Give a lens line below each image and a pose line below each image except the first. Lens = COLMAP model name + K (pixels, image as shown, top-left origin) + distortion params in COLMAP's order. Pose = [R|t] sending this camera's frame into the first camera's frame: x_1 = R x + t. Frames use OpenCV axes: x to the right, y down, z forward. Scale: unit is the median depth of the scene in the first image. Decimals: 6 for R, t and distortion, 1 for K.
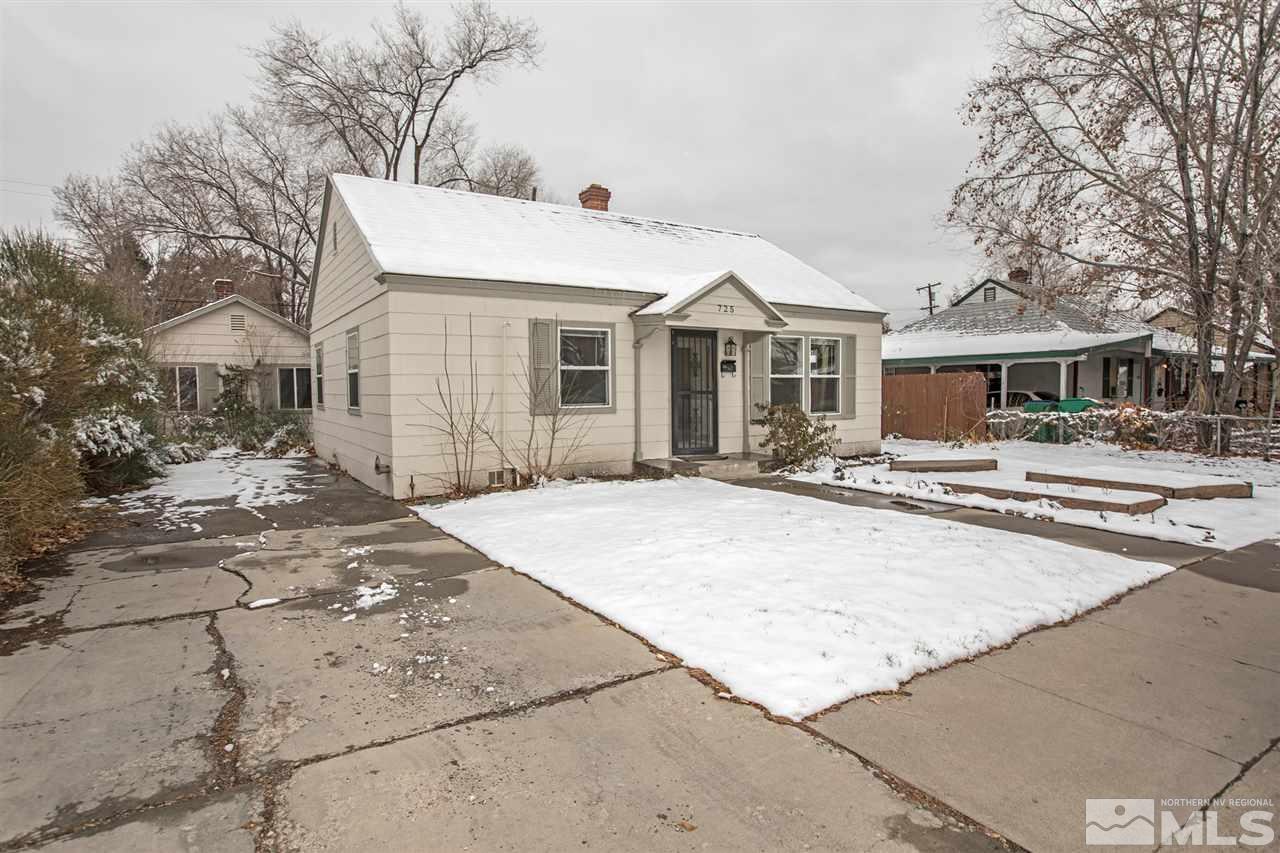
lens RADIAL K [[714.7, 0, 599.2], [0, 714.7, 430.5], [0, 0, 1]] dist [-0.017506, 0.000300]
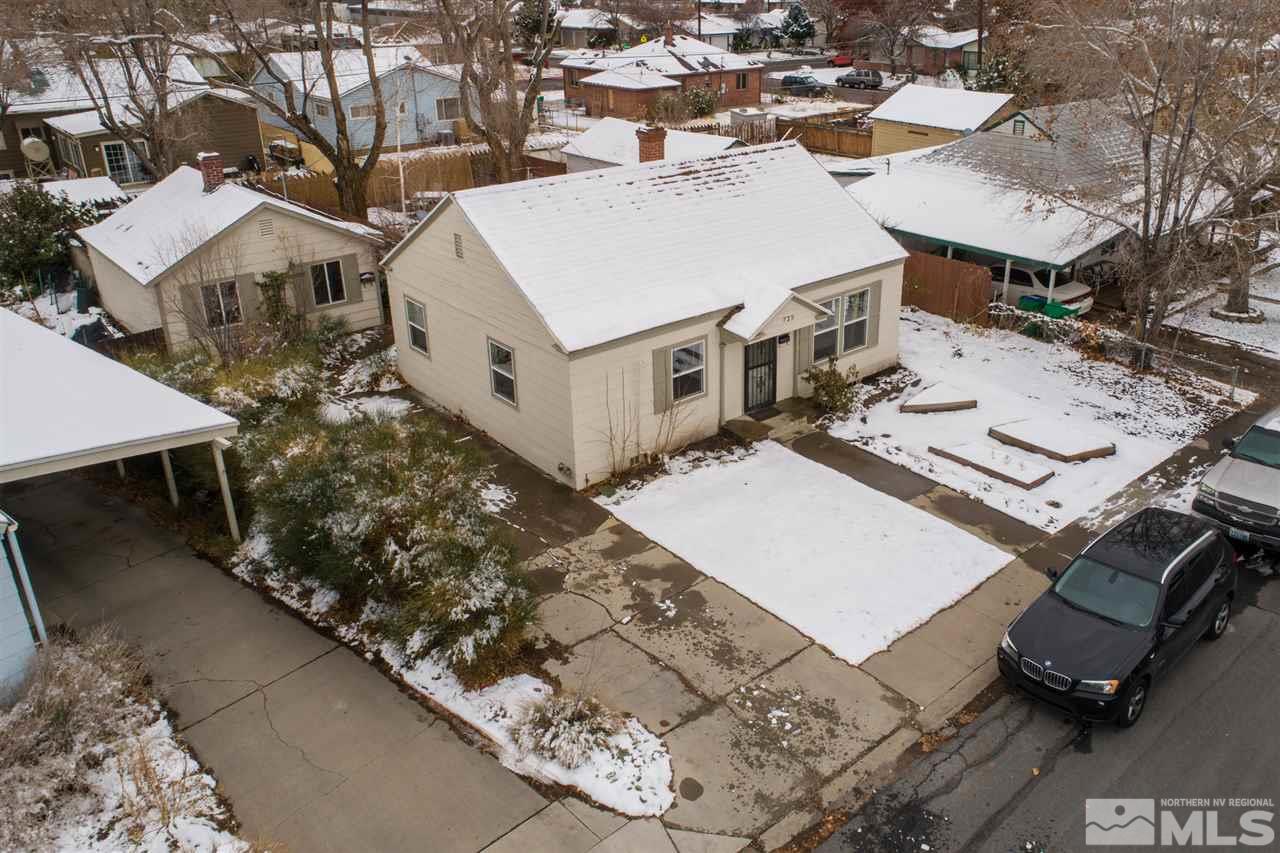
lens RADIAL K [[1060.7, 0, 640.0], [0, 1060.7, 426.5], [0, 0, 1]] dist [0.040701, -0.000269]
pose [[0.989869, -0.076413, 0.119668, -0.350332], [0.029641, 0.935472, 0.352156, -0.686165], [-0.138855, -0.345041, 0.928259, -0.878178]]
